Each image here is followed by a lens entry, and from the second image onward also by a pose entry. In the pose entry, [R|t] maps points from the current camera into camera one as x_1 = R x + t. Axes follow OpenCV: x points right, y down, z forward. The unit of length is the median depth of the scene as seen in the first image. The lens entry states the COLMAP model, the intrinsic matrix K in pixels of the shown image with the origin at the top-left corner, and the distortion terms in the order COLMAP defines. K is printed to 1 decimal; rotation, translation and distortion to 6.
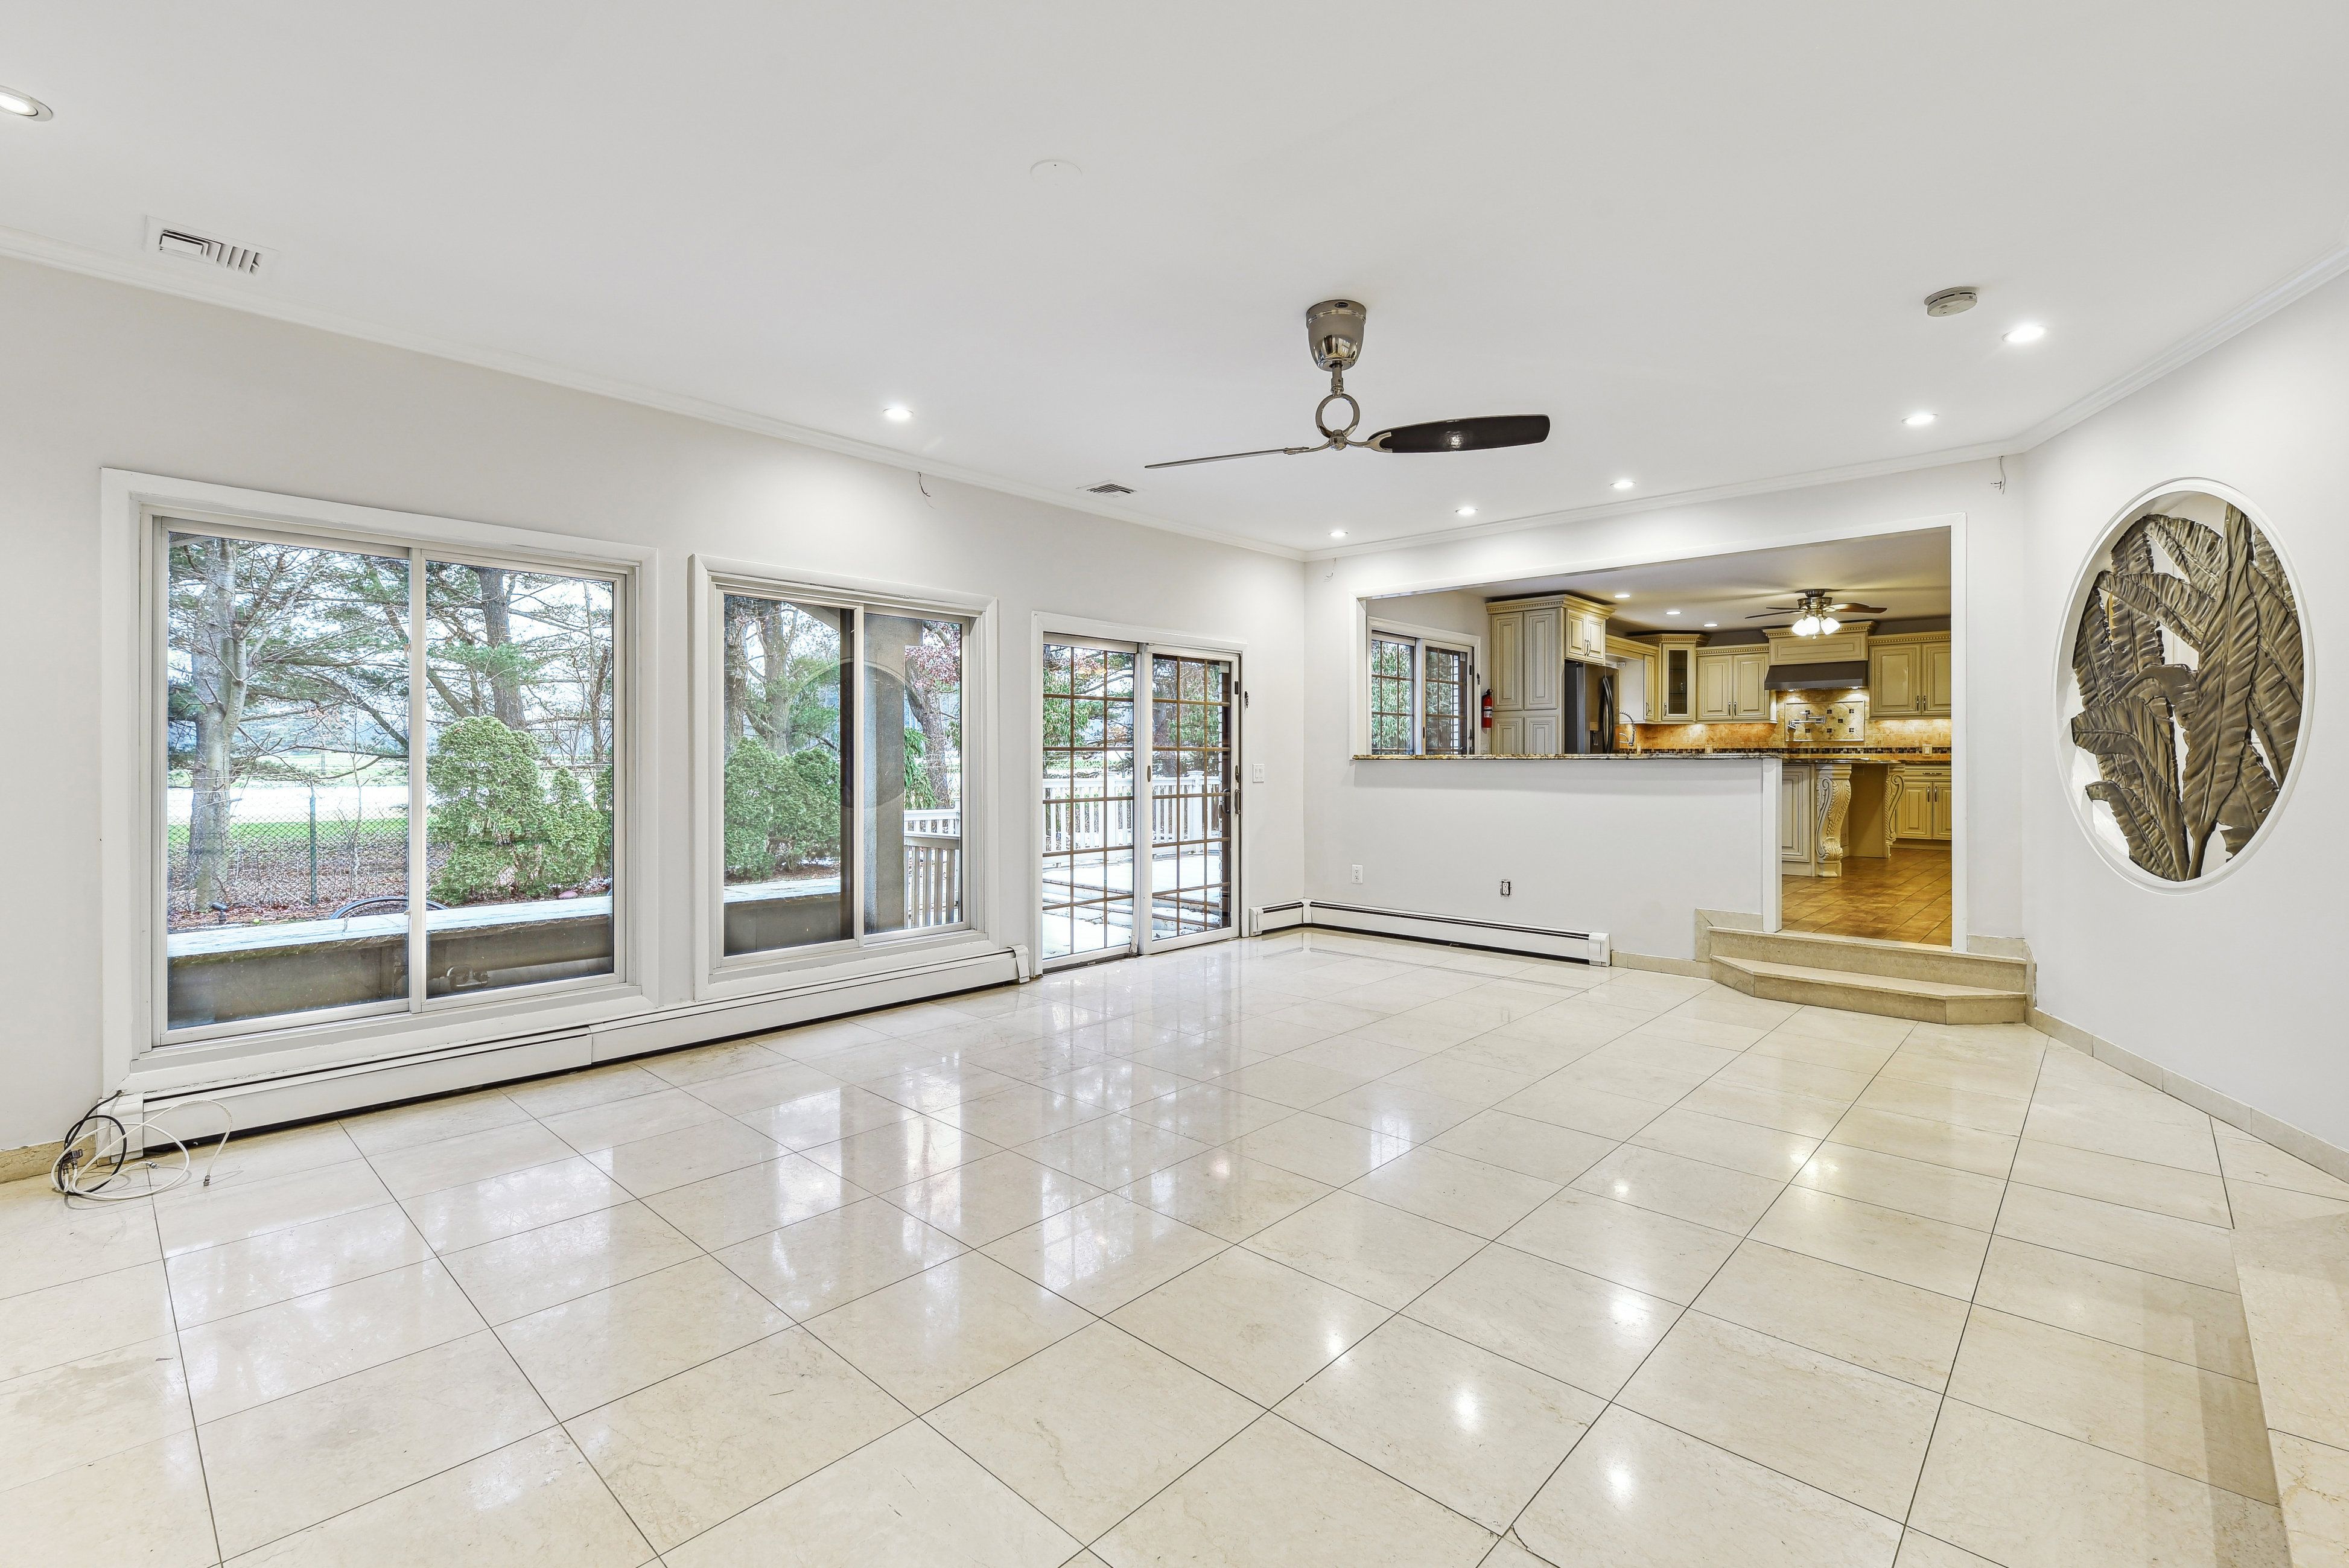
lens RADIAL K [[1012.2, 0, 1175.7], [0, 1012.2, 769.1], [0, 0, 1]] dist [-0.004233, 0.002147]
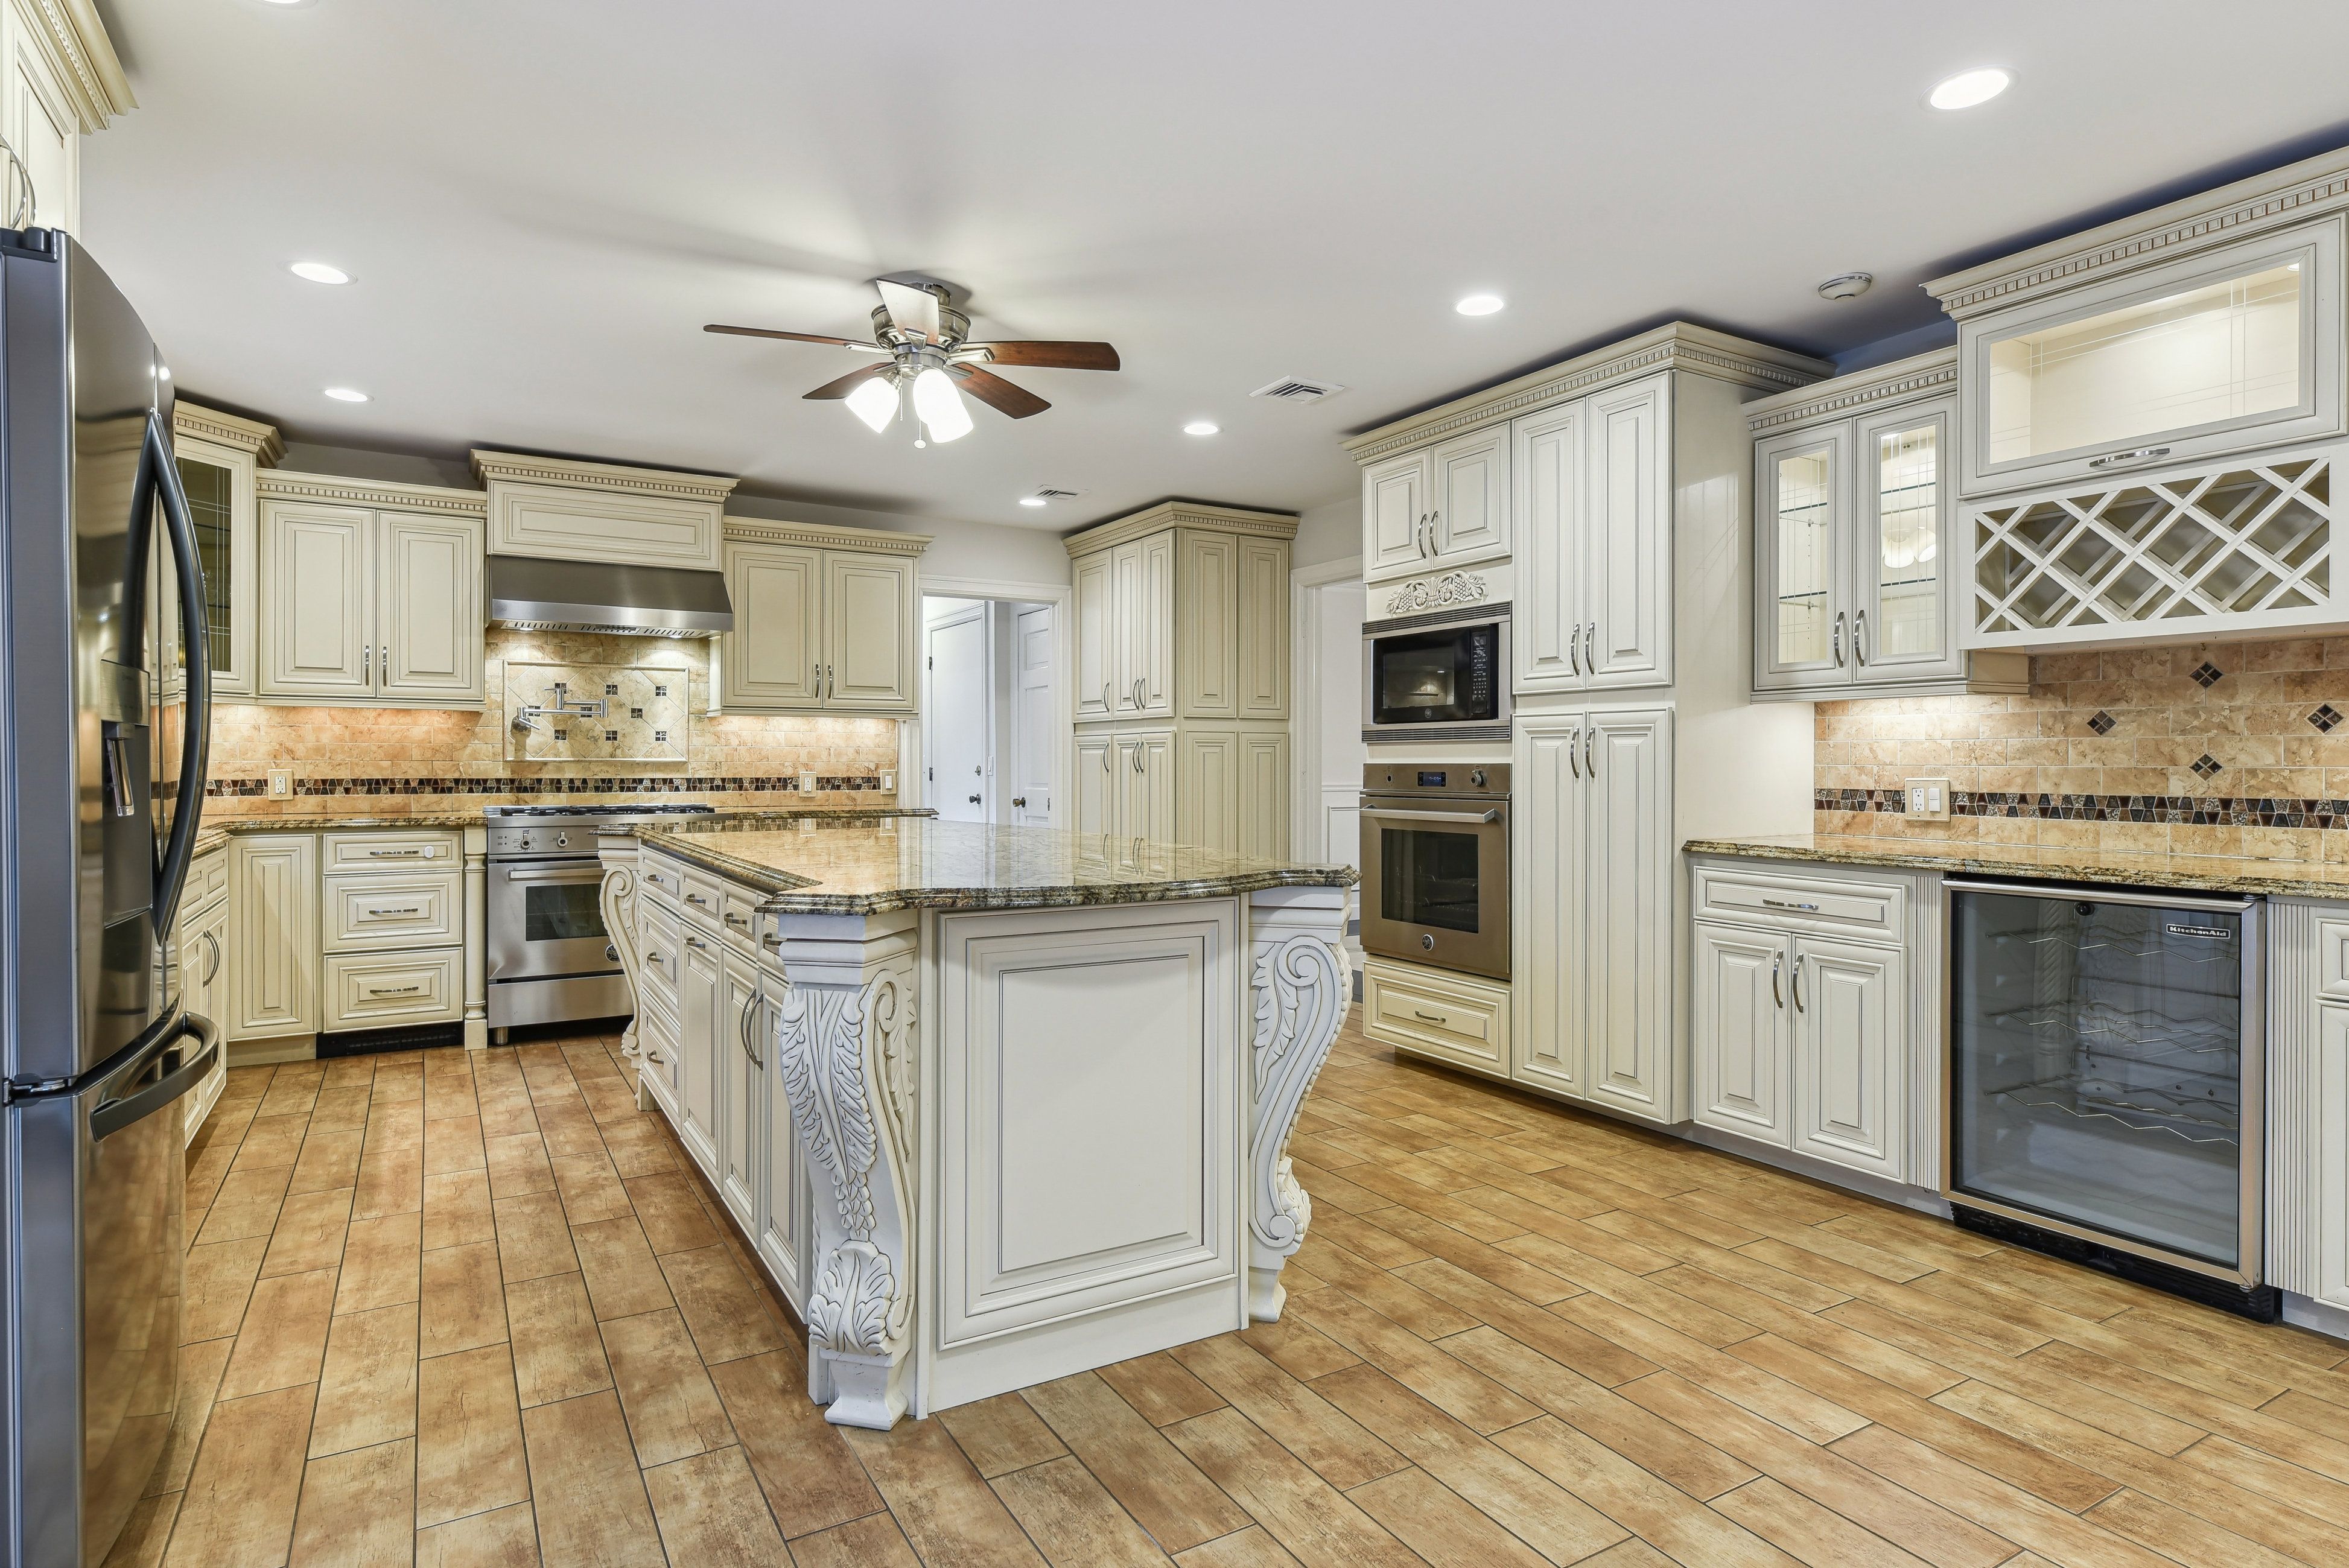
lens RADIAL K [[1241.0, 0, 1170.9], [0, 1241.0, 750.9], [0, 0, 1]] dist [0.001815, 0.002936]
pose [[0.289823, 0.009480, 0.957033, 0.305727], [0.006972, 0.999903, -0.012016, -0.032070], [-0.957055, 0.010155, 0.289729, 0.838458]]
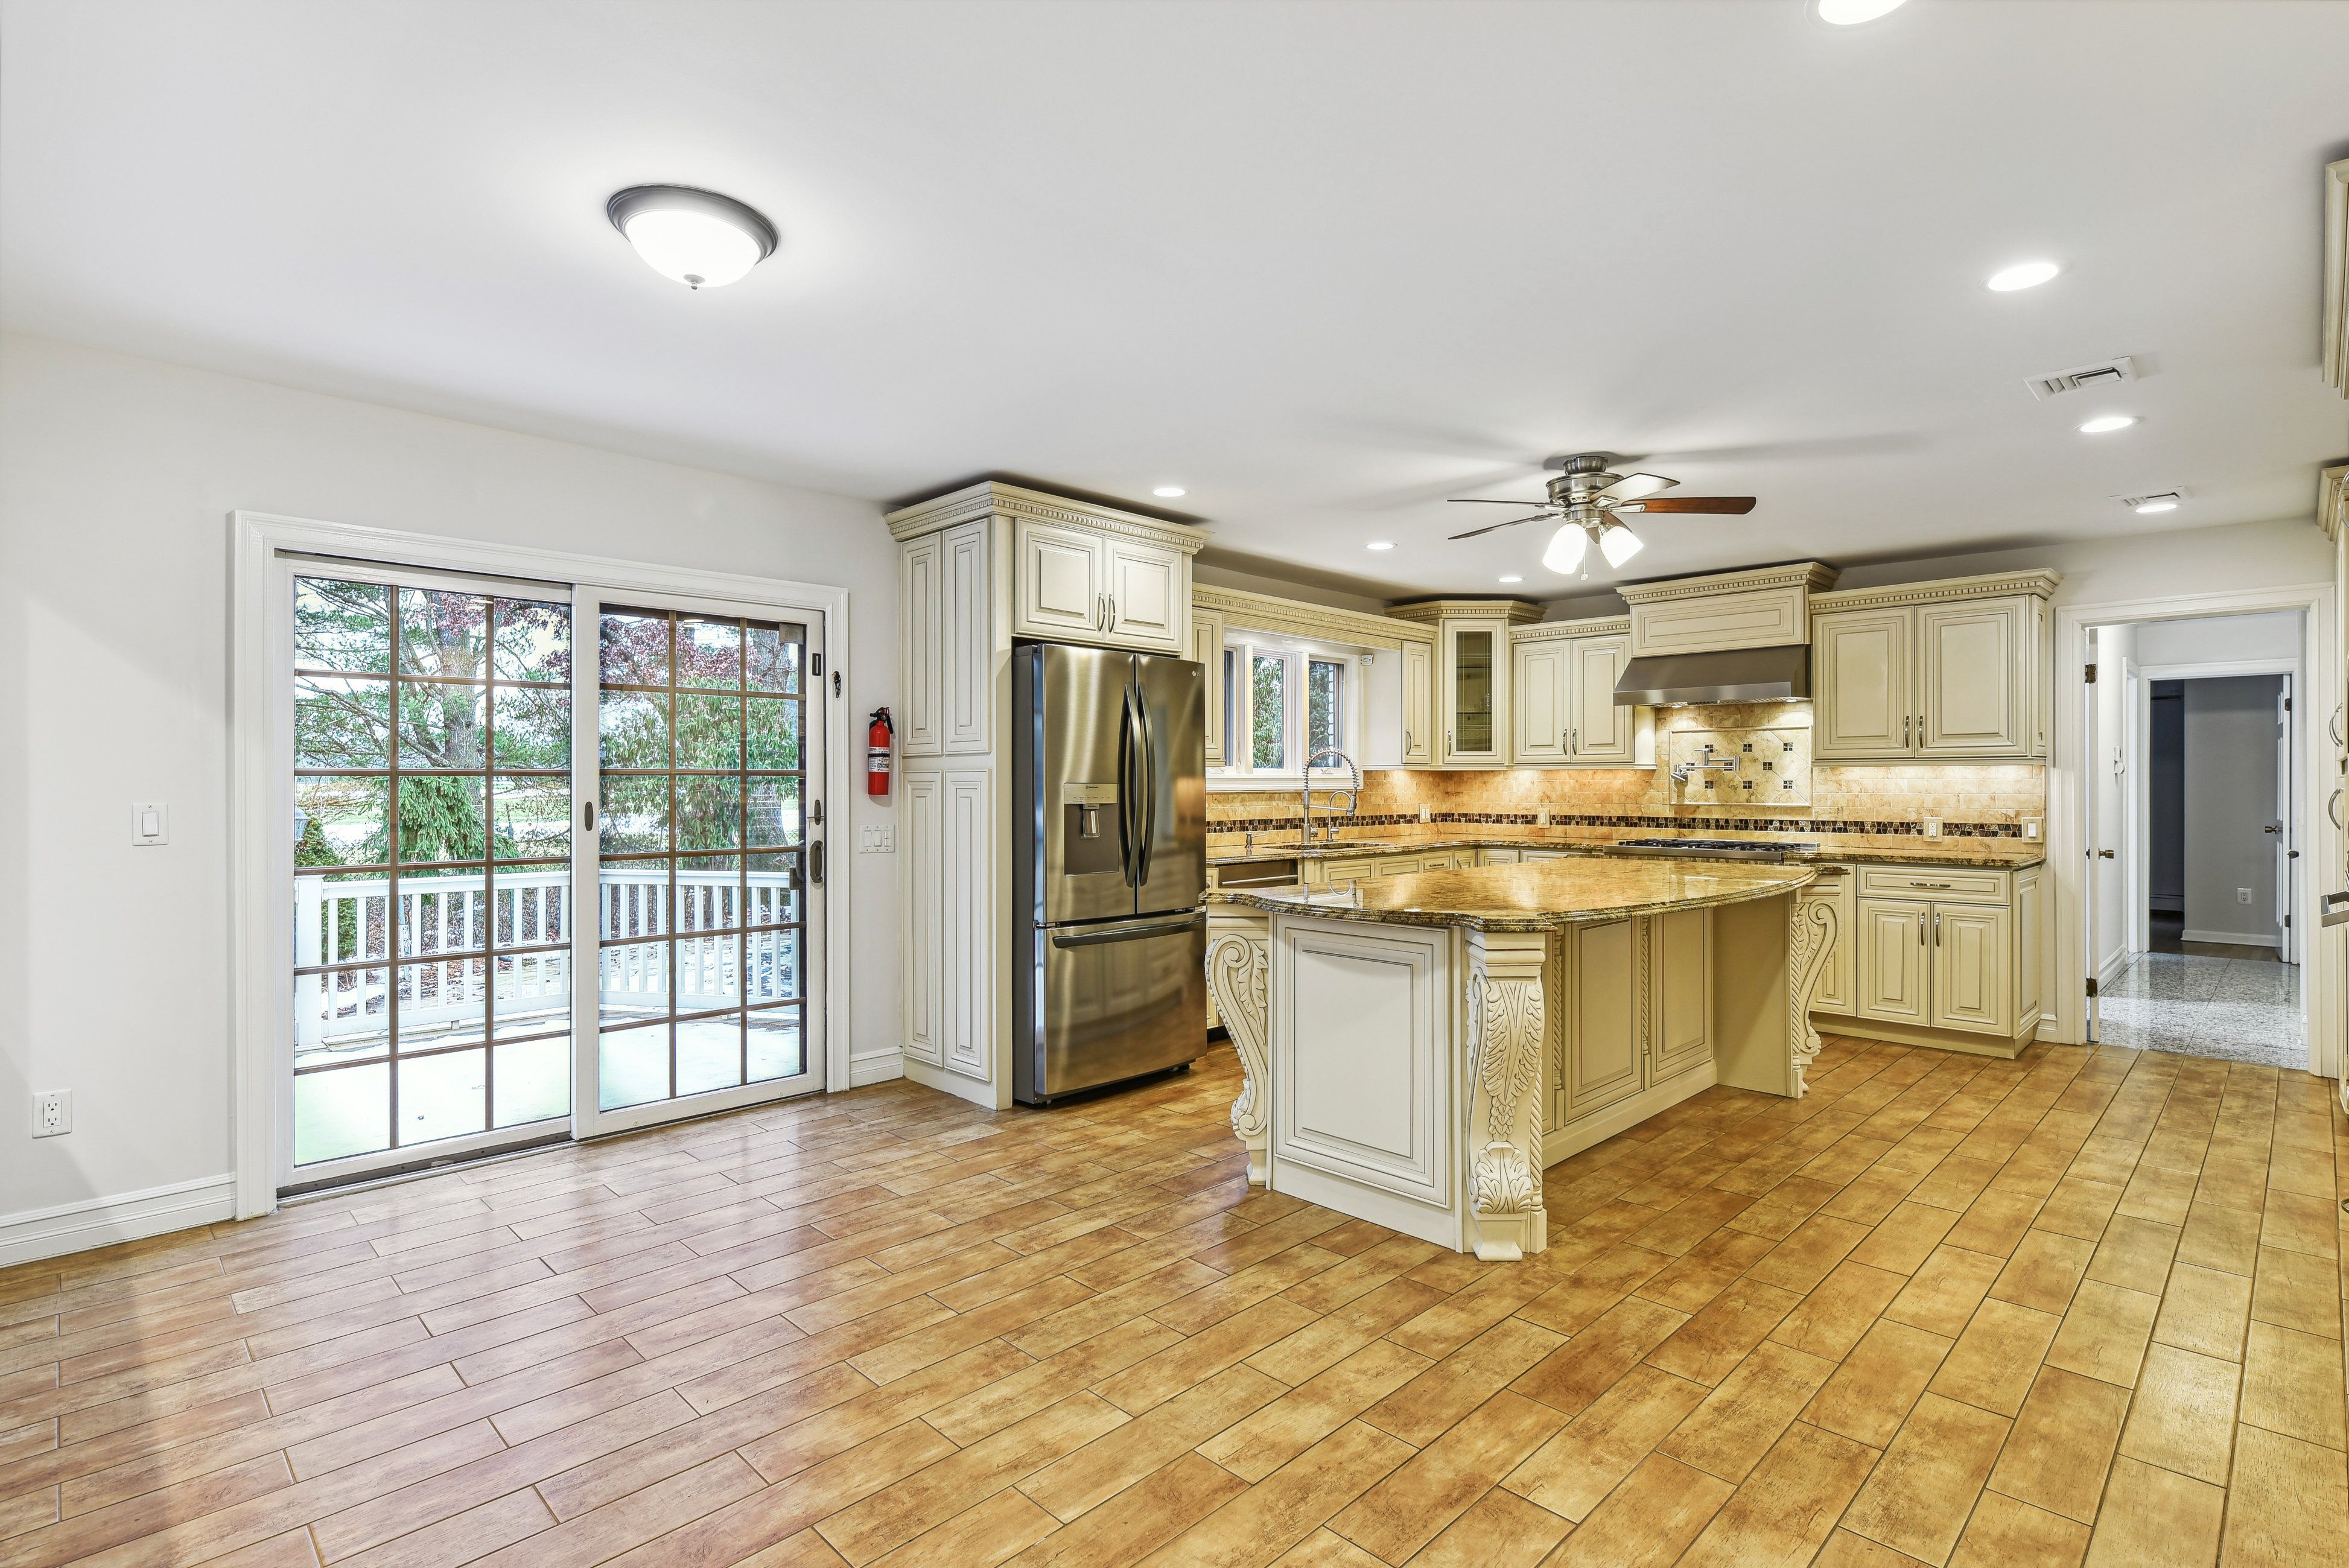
lens RADIAL K [[1119.3, 0, 1196.8], [0, 1119.3, 794.2], [0, 0, 1]] dist [0.005113, -0.001055]
pose [[0.999617, -0.001499, -0.027633, 0.506237], [0.001528, 0.999998, 0.001035, -0.045284], [0.027631, -0.001077, 0.999618, 0.564750]]
